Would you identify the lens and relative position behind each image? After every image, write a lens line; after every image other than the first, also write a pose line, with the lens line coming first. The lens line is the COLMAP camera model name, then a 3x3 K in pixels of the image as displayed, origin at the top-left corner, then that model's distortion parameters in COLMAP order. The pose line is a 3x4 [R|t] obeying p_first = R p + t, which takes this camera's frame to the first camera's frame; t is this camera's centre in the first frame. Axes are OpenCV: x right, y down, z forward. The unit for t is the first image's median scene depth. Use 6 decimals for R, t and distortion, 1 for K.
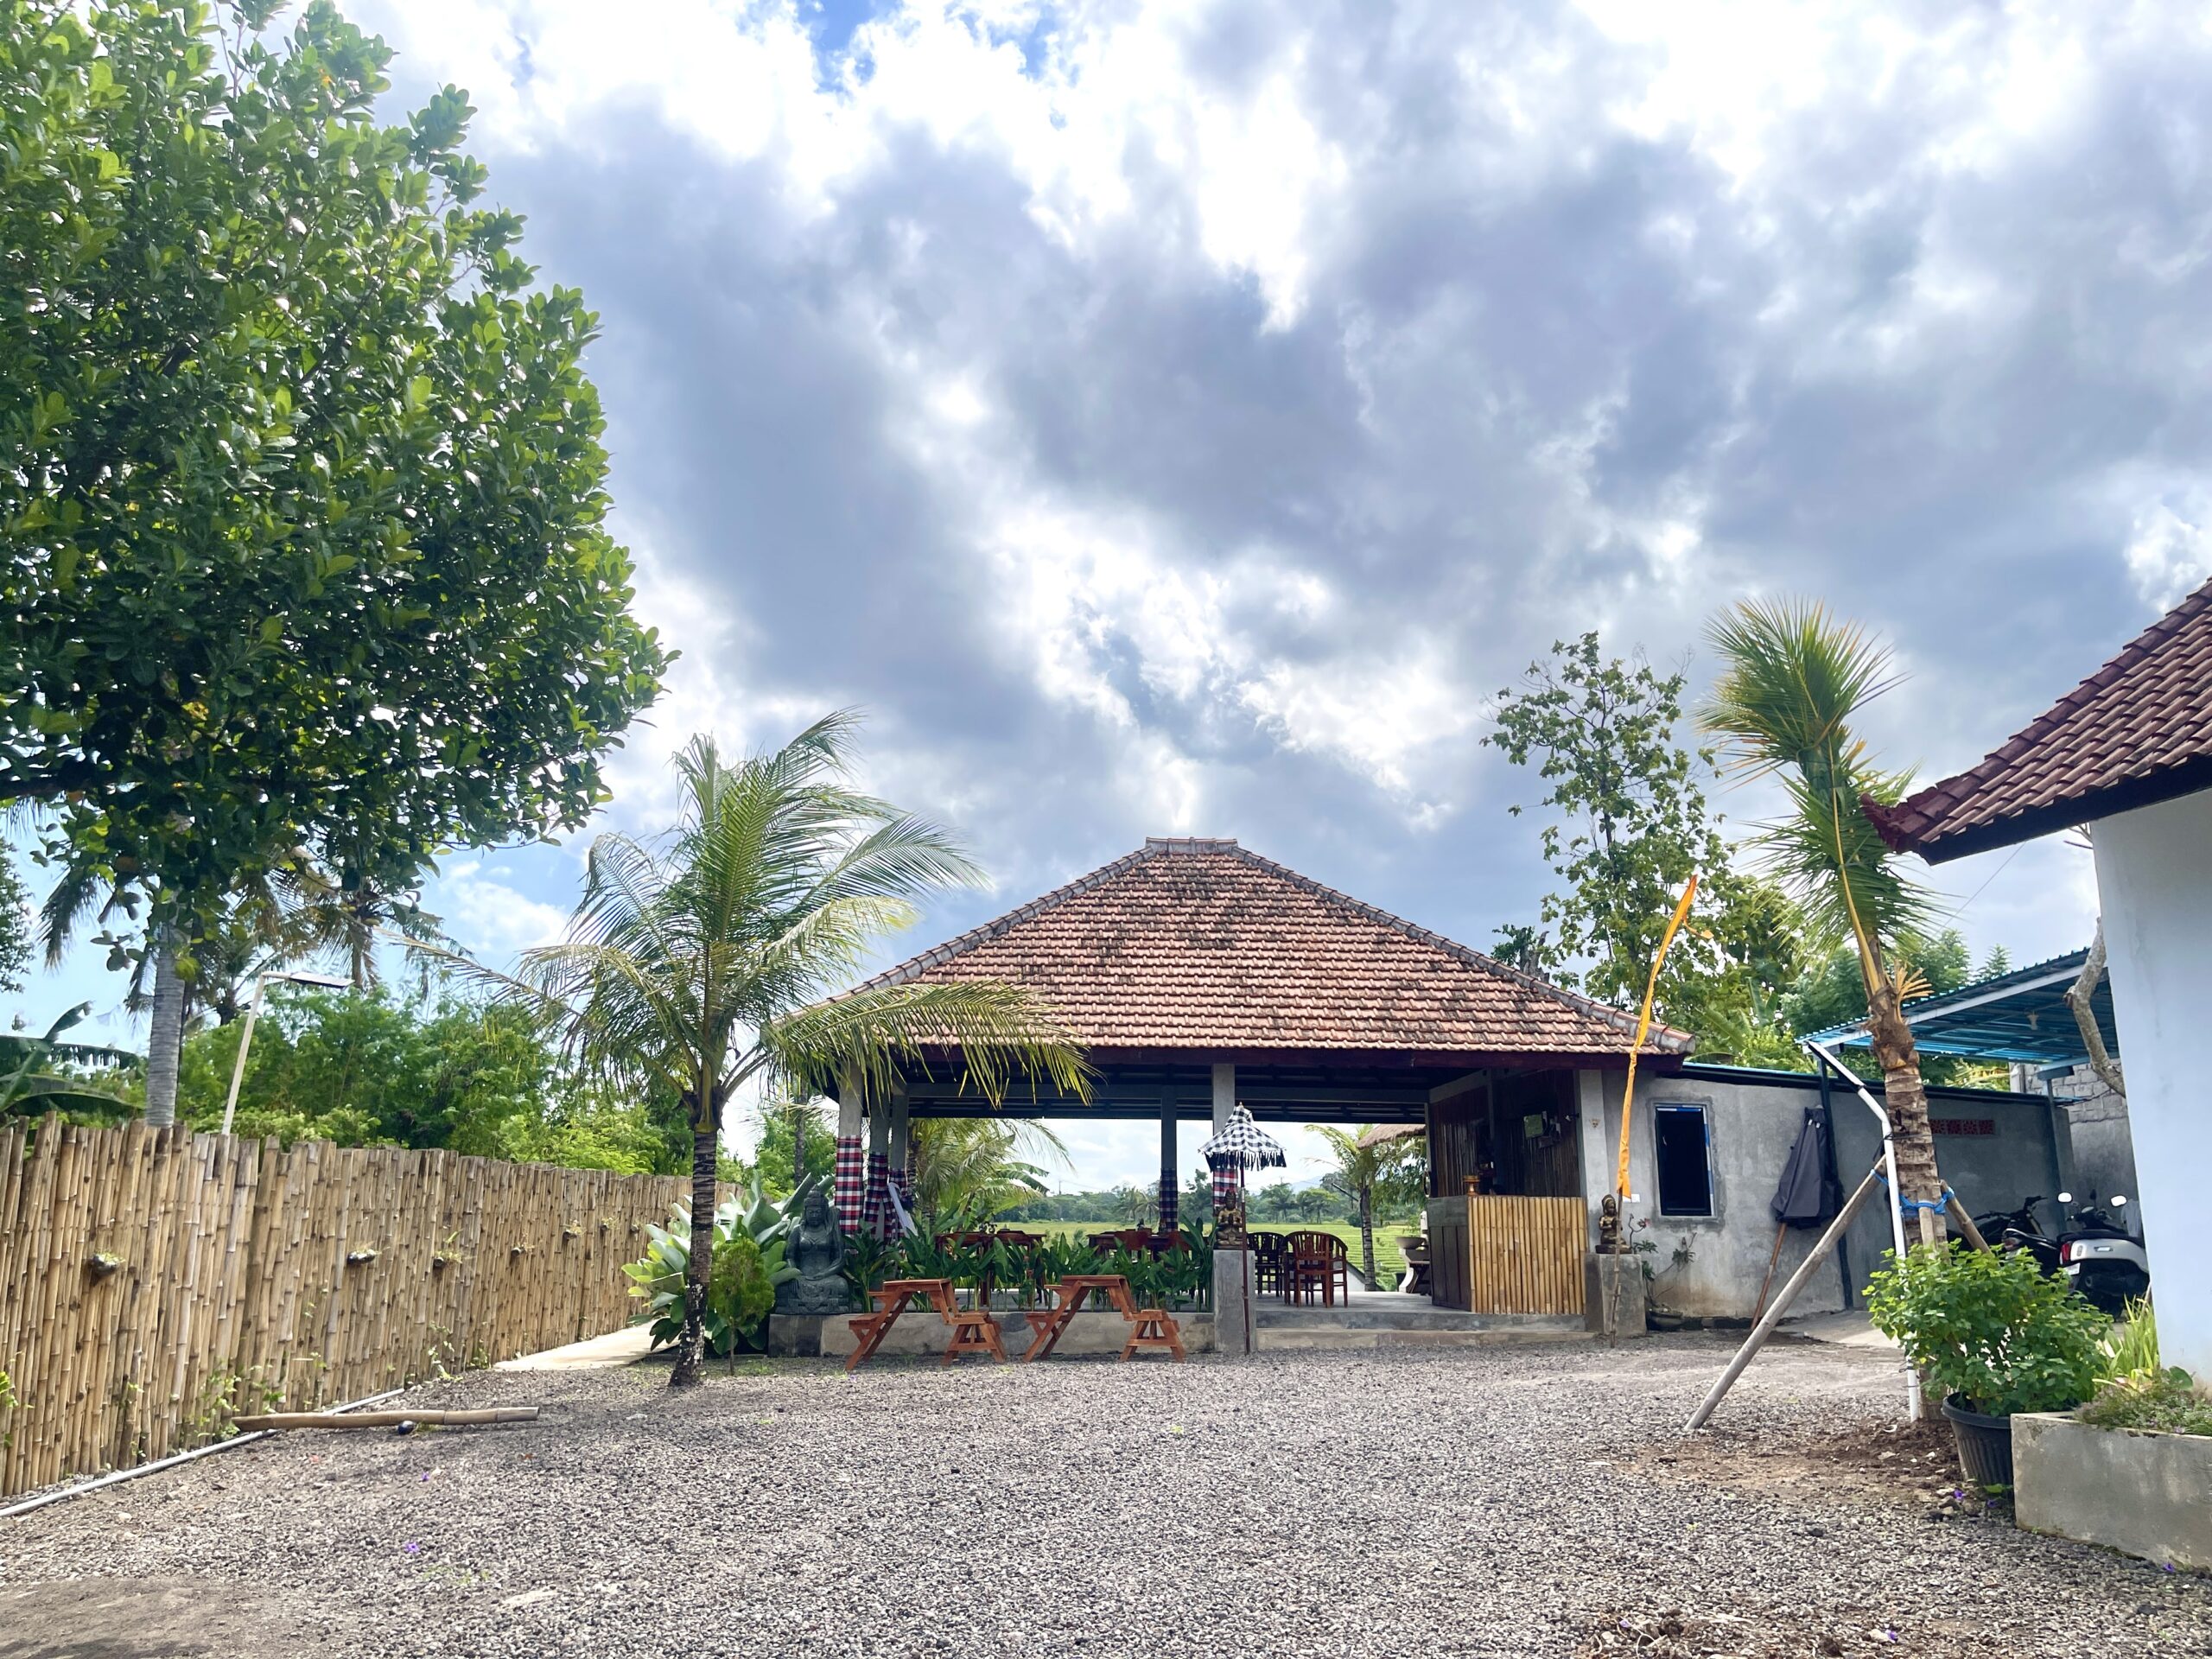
lens RADIAL K [[1607.2, 0, 1106.0], [0, 1607.2, 829.5], [0, 0, 1]] dist [0.006675, 0.006424]
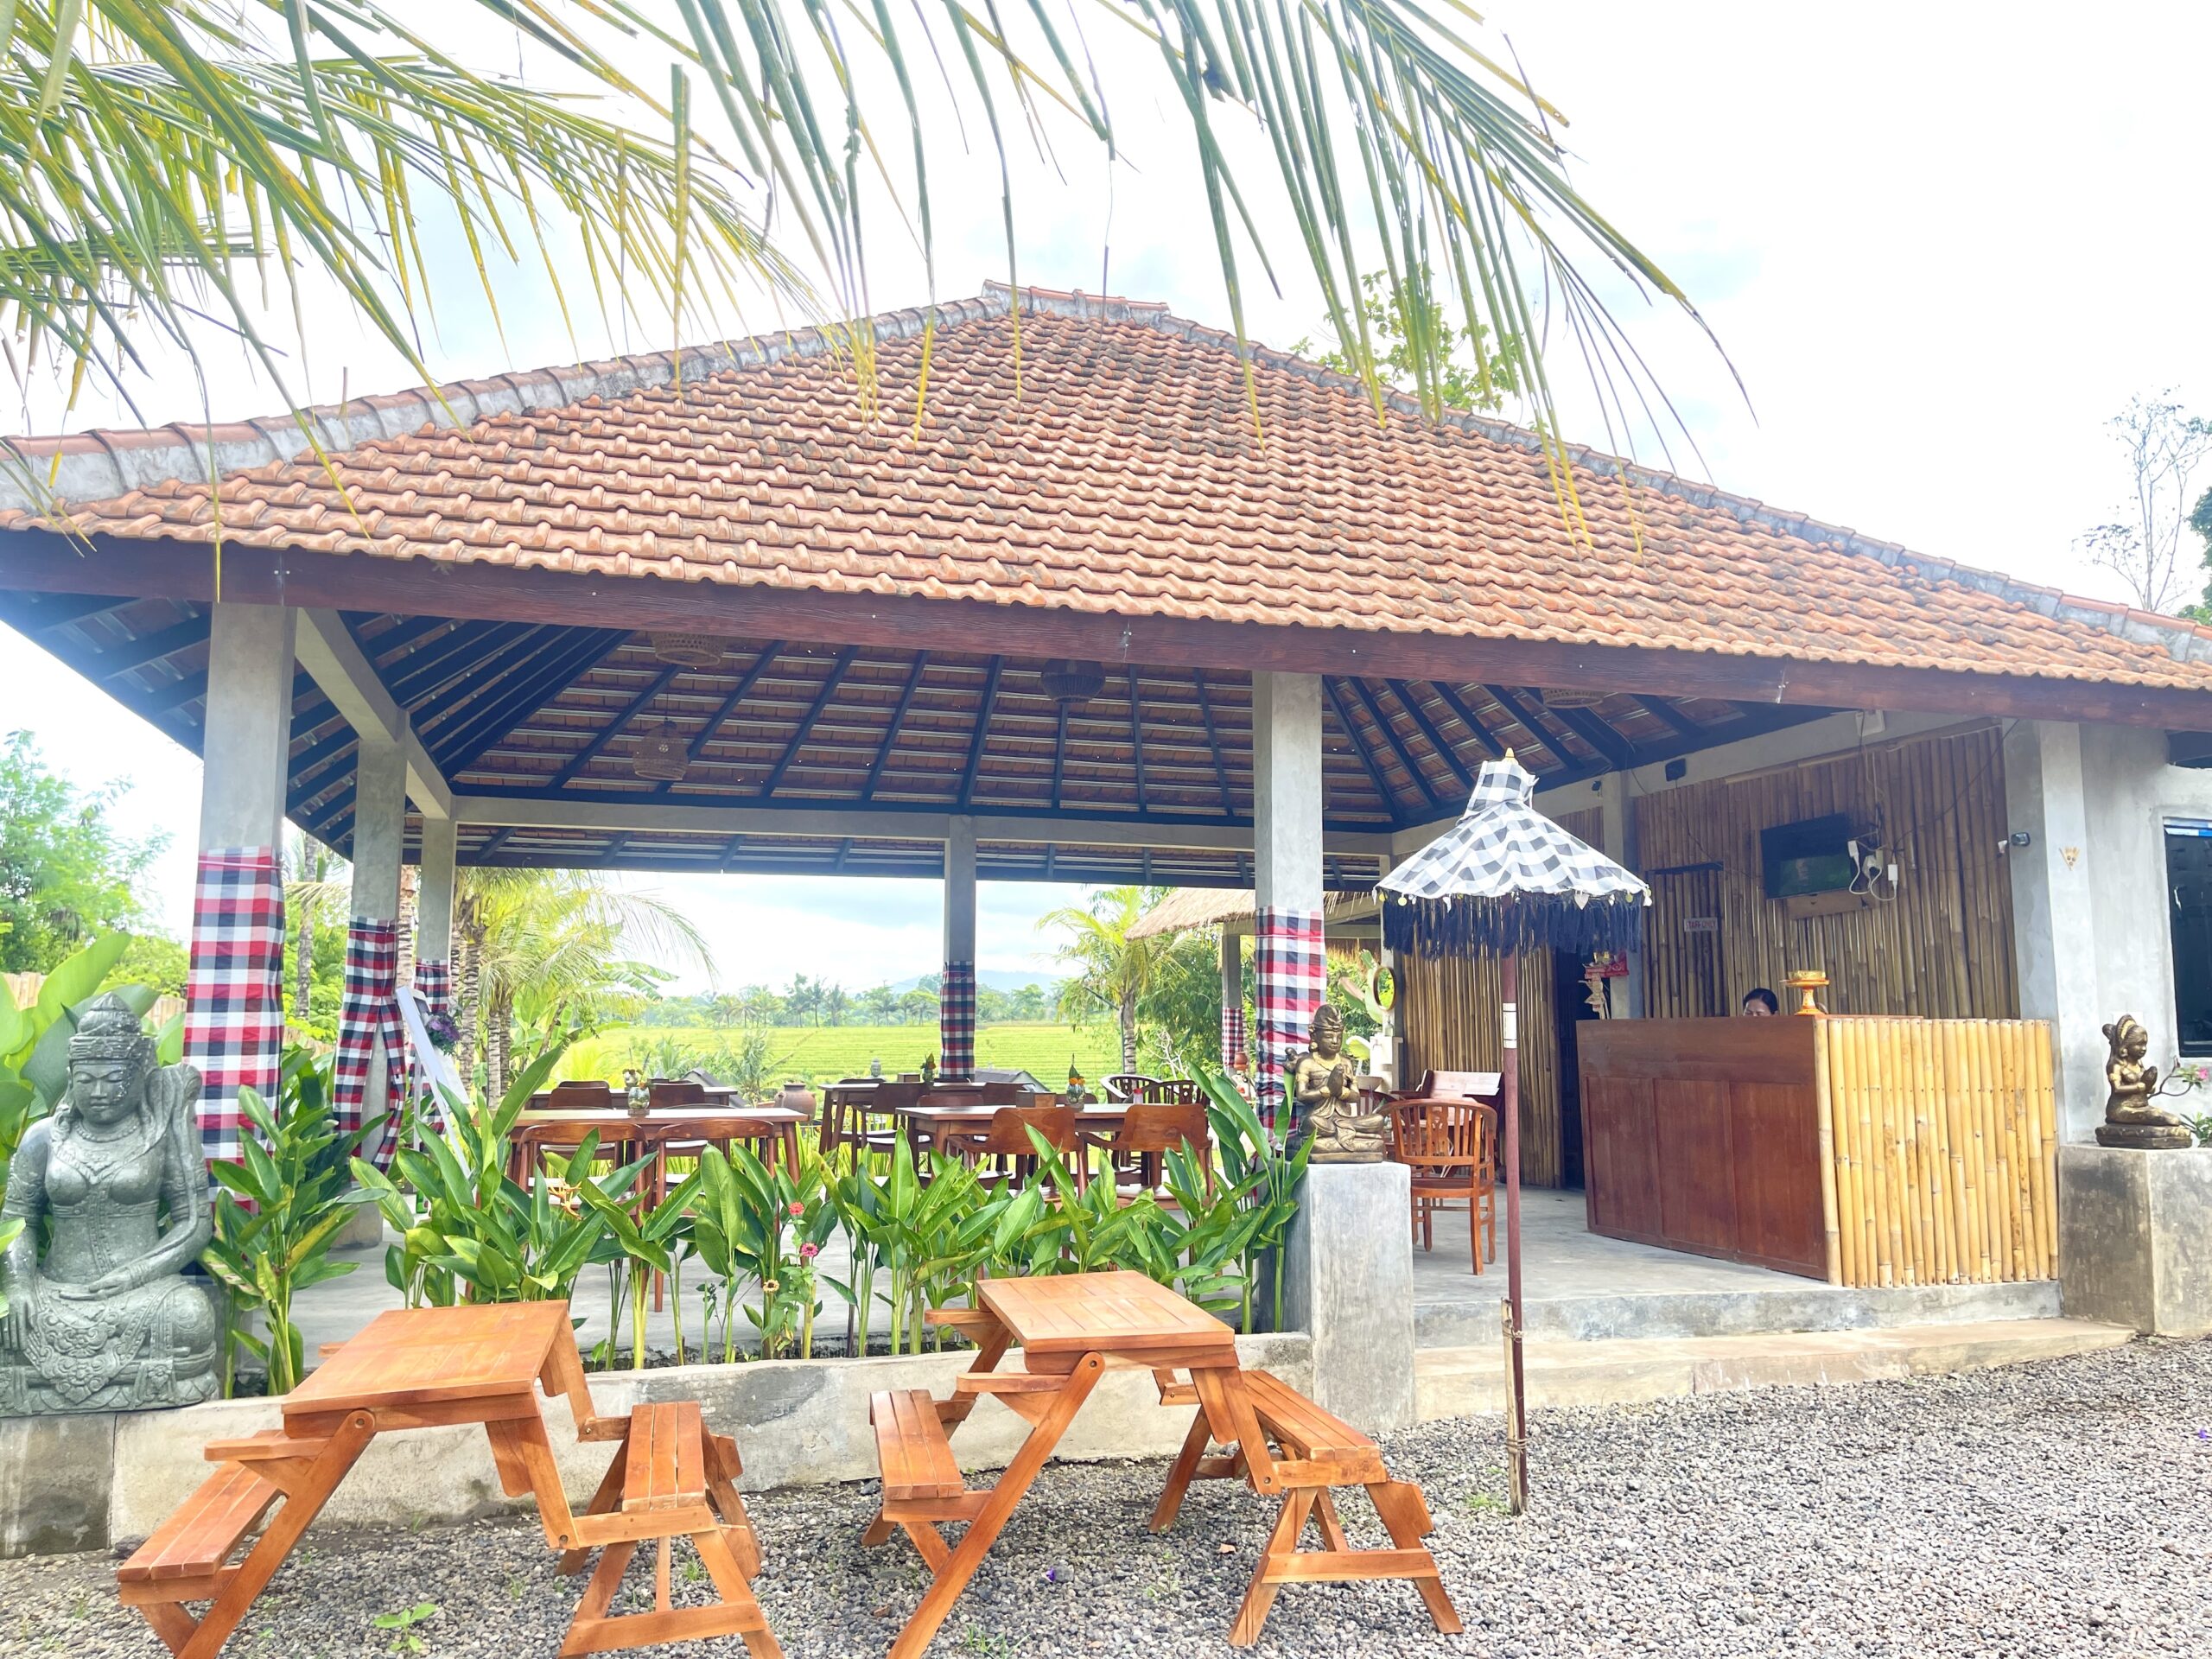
lens RADIAL K [[1648.0, 0, 1086.9], [0, 1648.0, 824.3], [0, 0, 1]] dist [0.077356, -0.089693]
pose [[0.973719, 0.022125, 0.226677, -0.066406], [-0.048935, 0.992350, 0.113347, 0.135249], [-0.222435, -0.121460, 0.967352, 0.616561]]
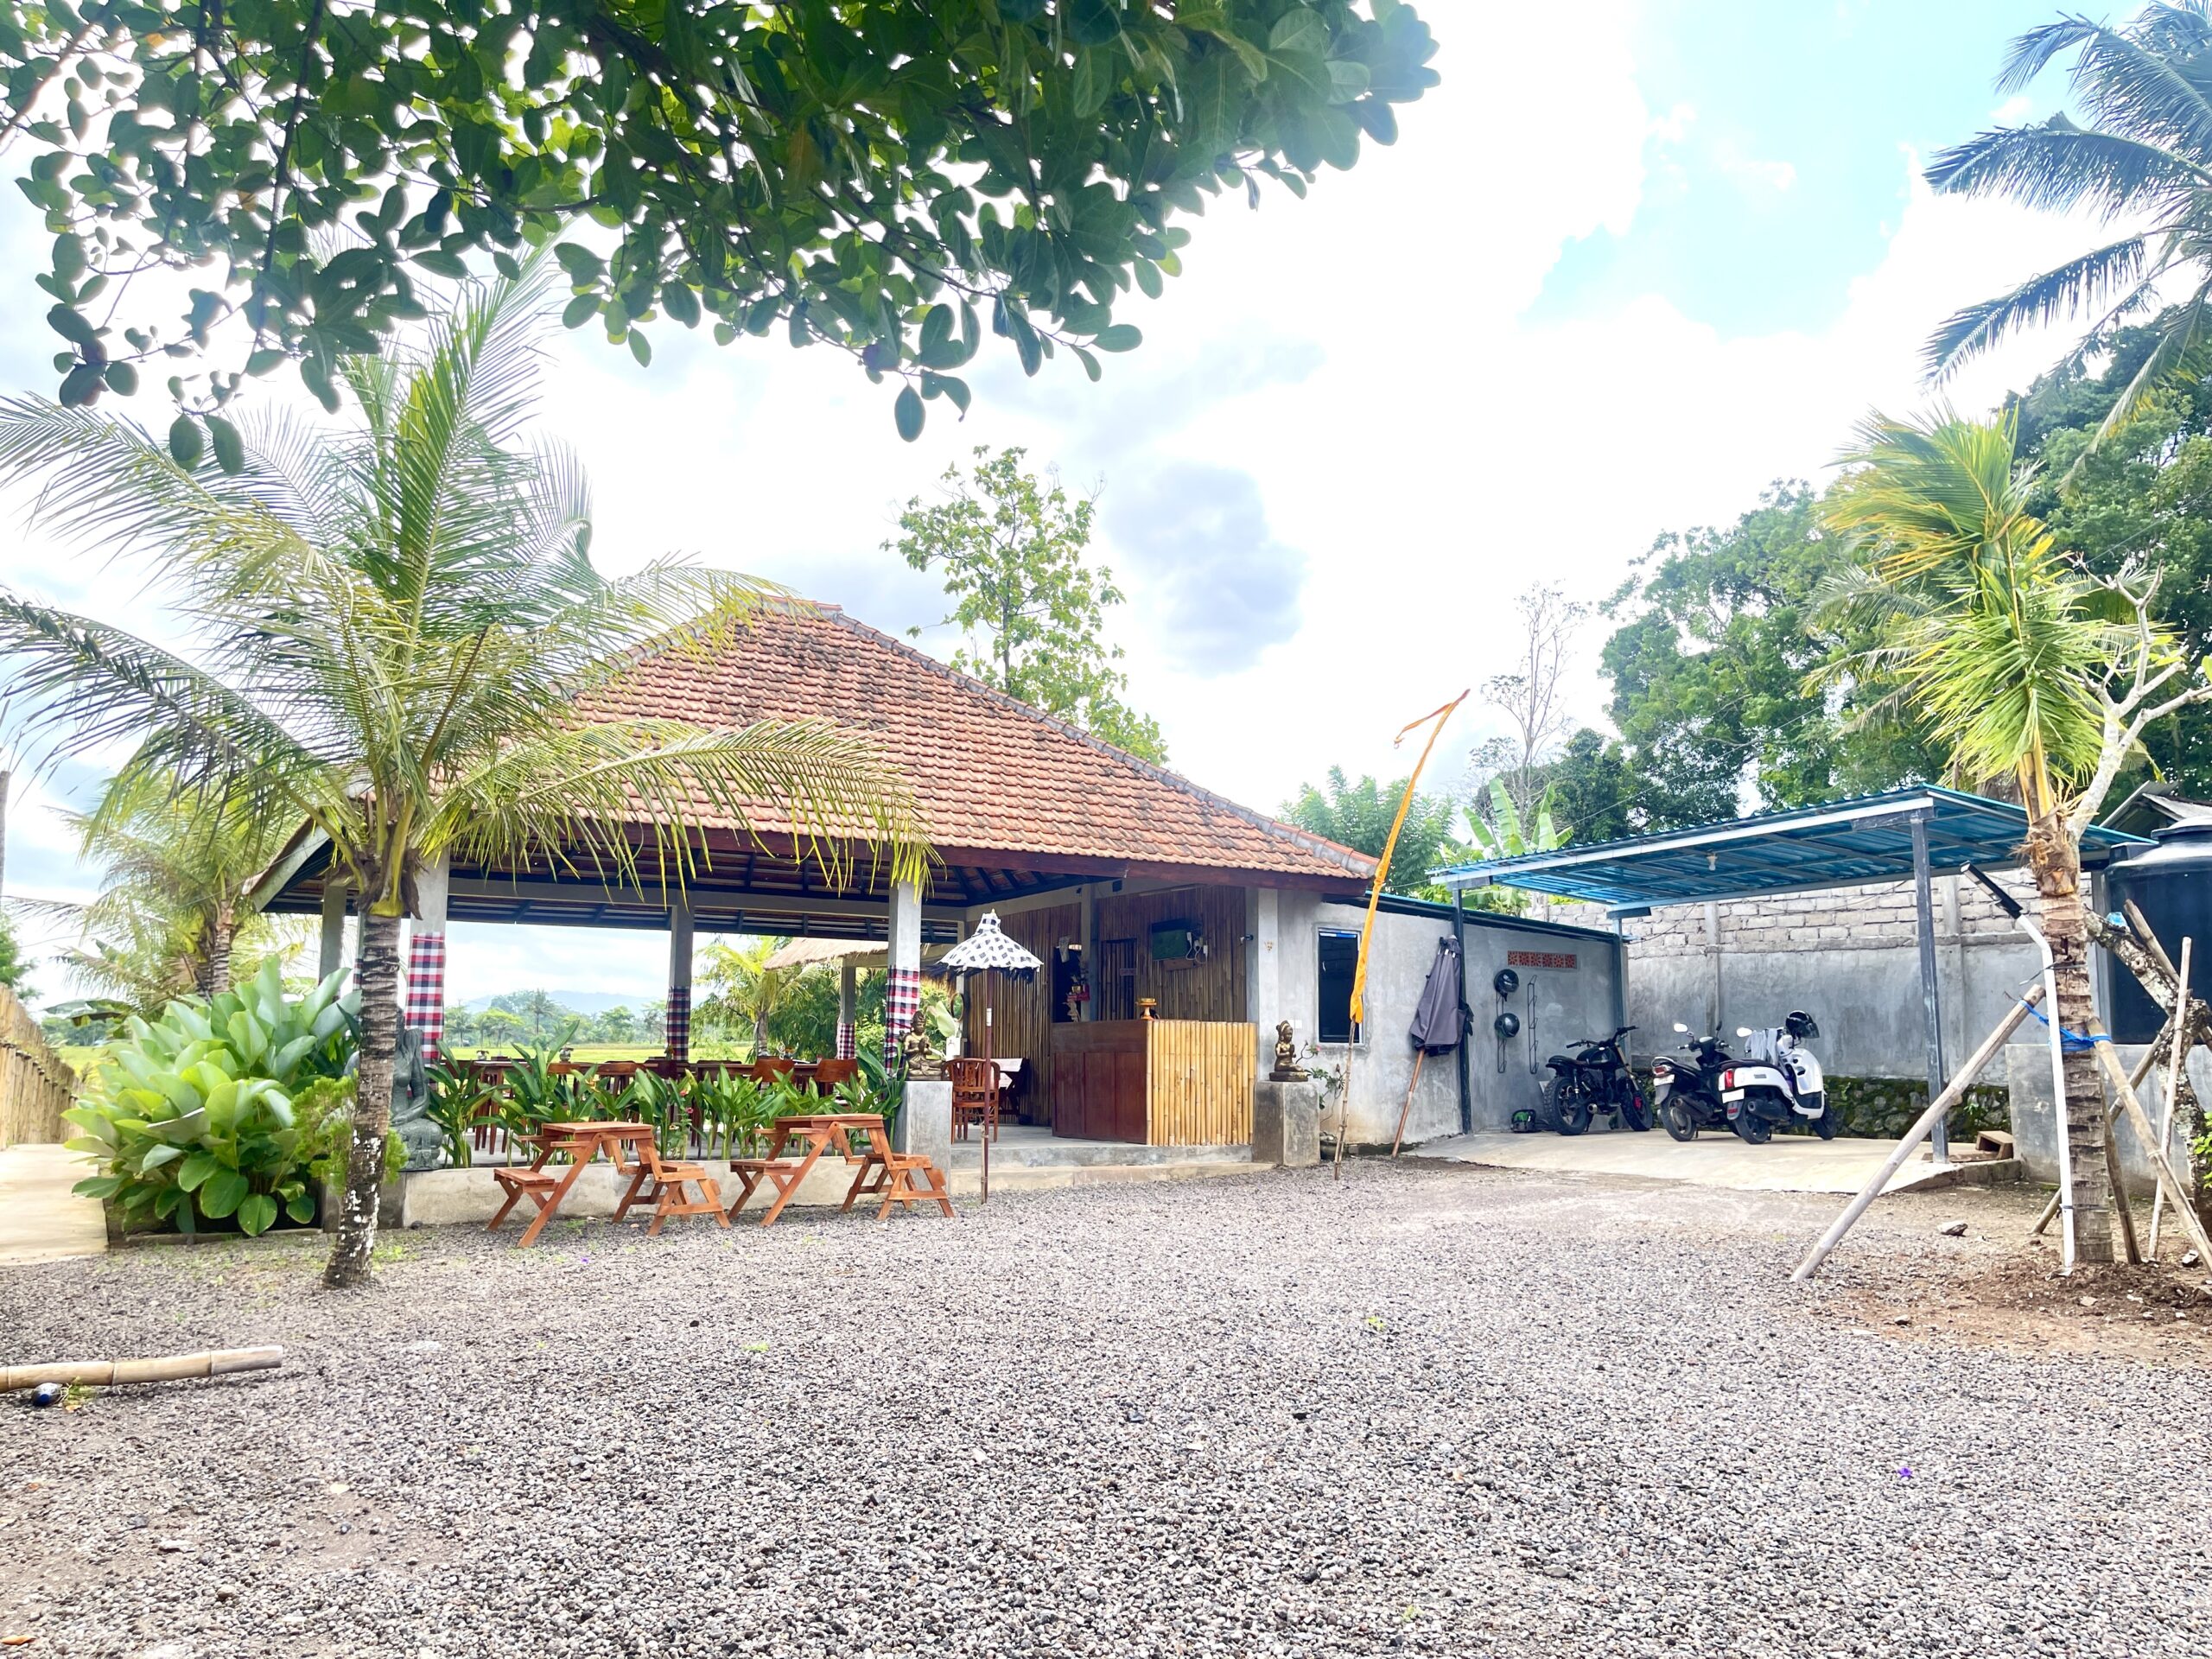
lens RADIAL K [[1648.0, 0, 1086.9], [0, 1648.0, 824.3], [0, 0, 1]] dist [0.077356, -0.089693]
pose [[0.891923, 0.063912, 0.447649, -0.230440], [-0.110970, 0.990625, 0.079668, 0.047208], [-0.438360, -0.120733, 0.890654, 0.195556]]
